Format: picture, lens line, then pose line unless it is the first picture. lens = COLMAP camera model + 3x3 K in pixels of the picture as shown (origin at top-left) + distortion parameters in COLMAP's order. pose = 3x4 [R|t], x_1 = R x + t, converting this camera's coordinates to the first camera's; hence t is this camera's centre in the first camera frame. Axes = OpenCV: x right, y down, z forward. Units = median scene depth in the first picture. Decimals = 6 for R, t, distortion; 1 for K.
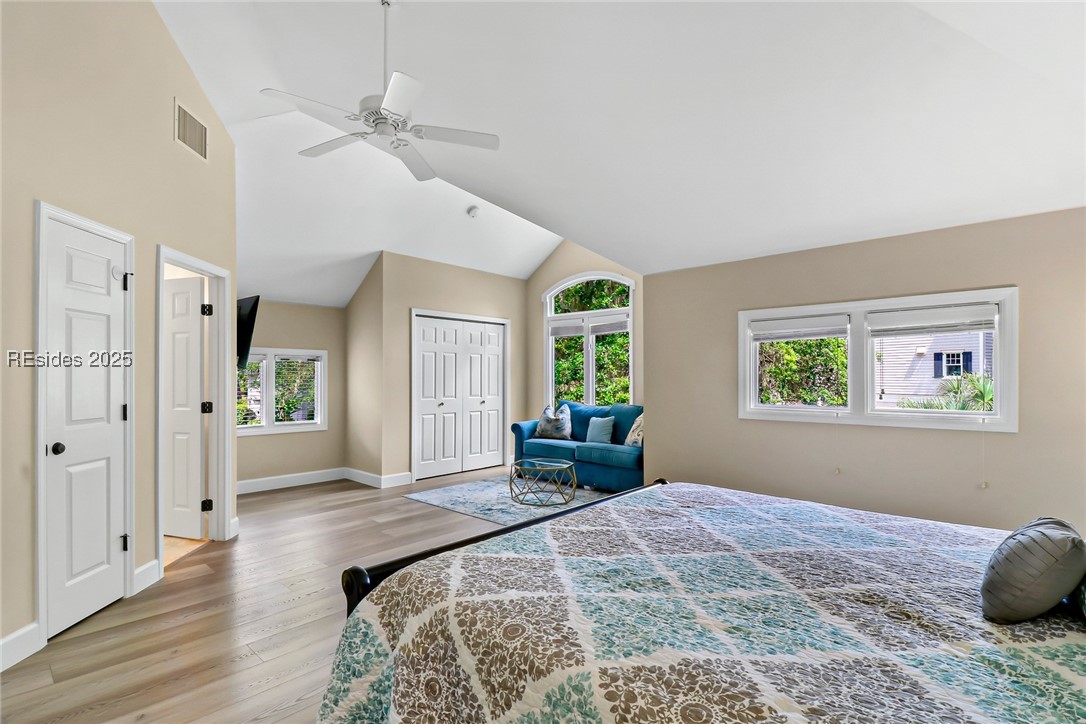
lens RADIAL K [[511.0, 0, 545.8], [0, 511.0, 376.9], [0, 0, 1]] dist [-0.002326, -0.000360]
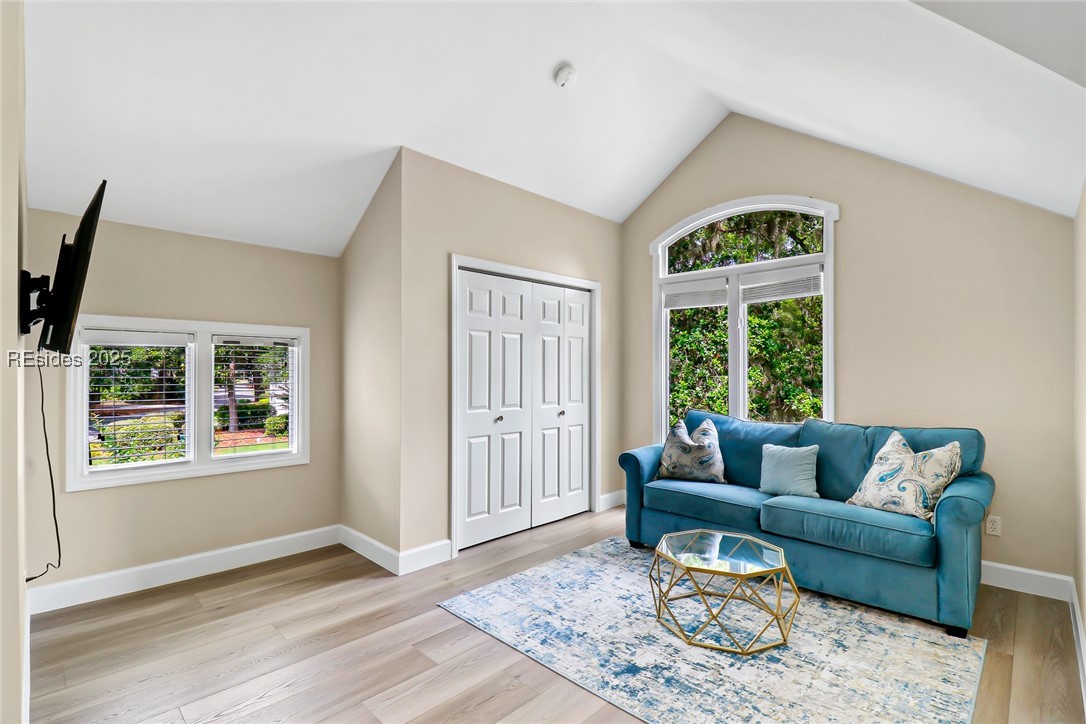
lens RADIAL K [[499.7, 0, 537.6], [0, 499.7, 366.5], [0, 0, 1]] dist [-0.015708, -0.000029]
pose [[0.998444, -0.000548, -0.055767, -0.129337], [0.000047, 0.999960, -0.008973, -0.002308], [0.055769, 0.008956, 0.998404, 0.425747]]
